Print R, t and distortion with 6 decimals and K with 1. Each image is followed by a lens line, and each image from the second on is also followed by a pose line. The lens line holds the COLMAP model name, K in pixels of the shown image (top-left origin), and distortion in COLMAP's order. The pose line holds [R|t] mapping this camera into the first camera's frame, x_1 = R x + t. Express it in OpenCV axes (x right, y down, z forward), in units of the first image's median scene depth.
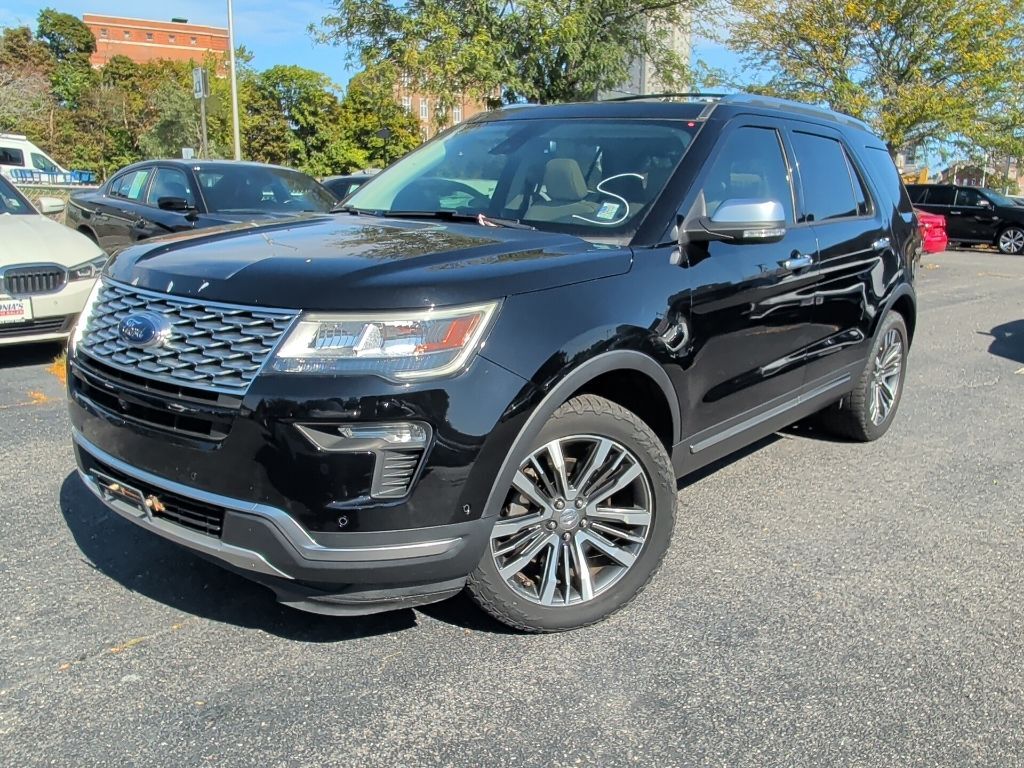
lens RADIAL K [[846.4, 0, 504.1], [0, 846.4, 417.8], [0, 0, 1]] dist [-0.002094, -0.005648]
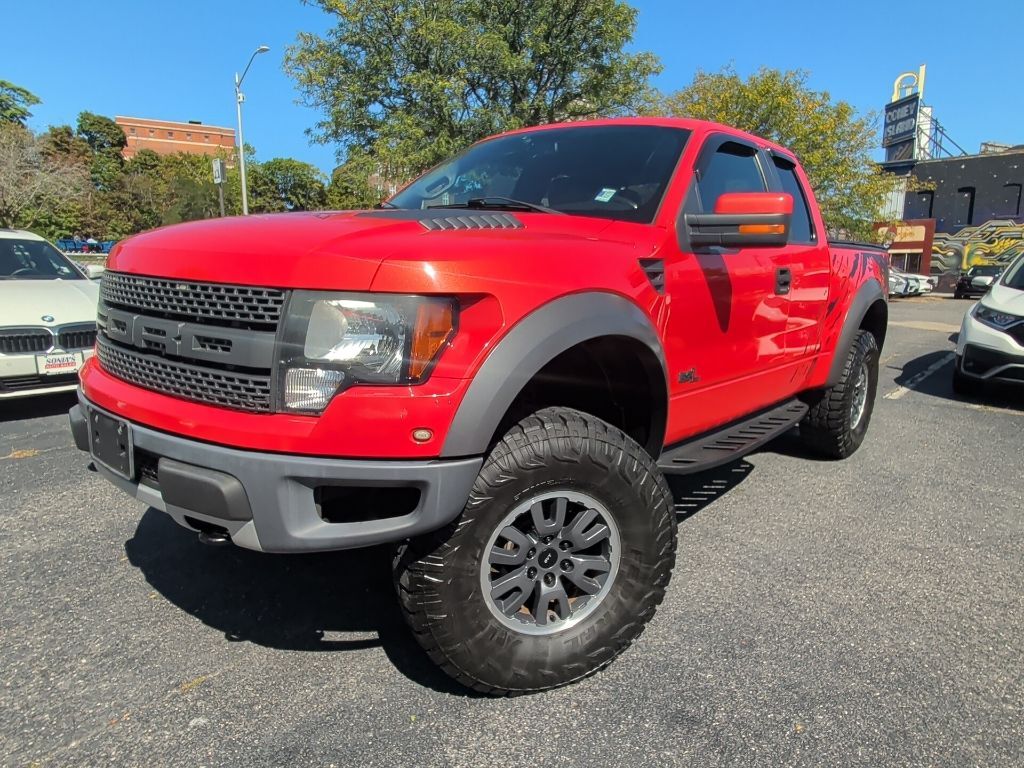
lens RADIAL K [[647.1, 0, 502.9], [0, 647.1, 408.5], [0, 0, 1]] dist [-0.000836, -0.003318]
pose [[0.996685, -0.022819, 0.078097, -0.104000], [0.025040, 0.999306, -0.027583, -0.049626], [-0.077413, 0.029447, 0.996564, 0.134705]]
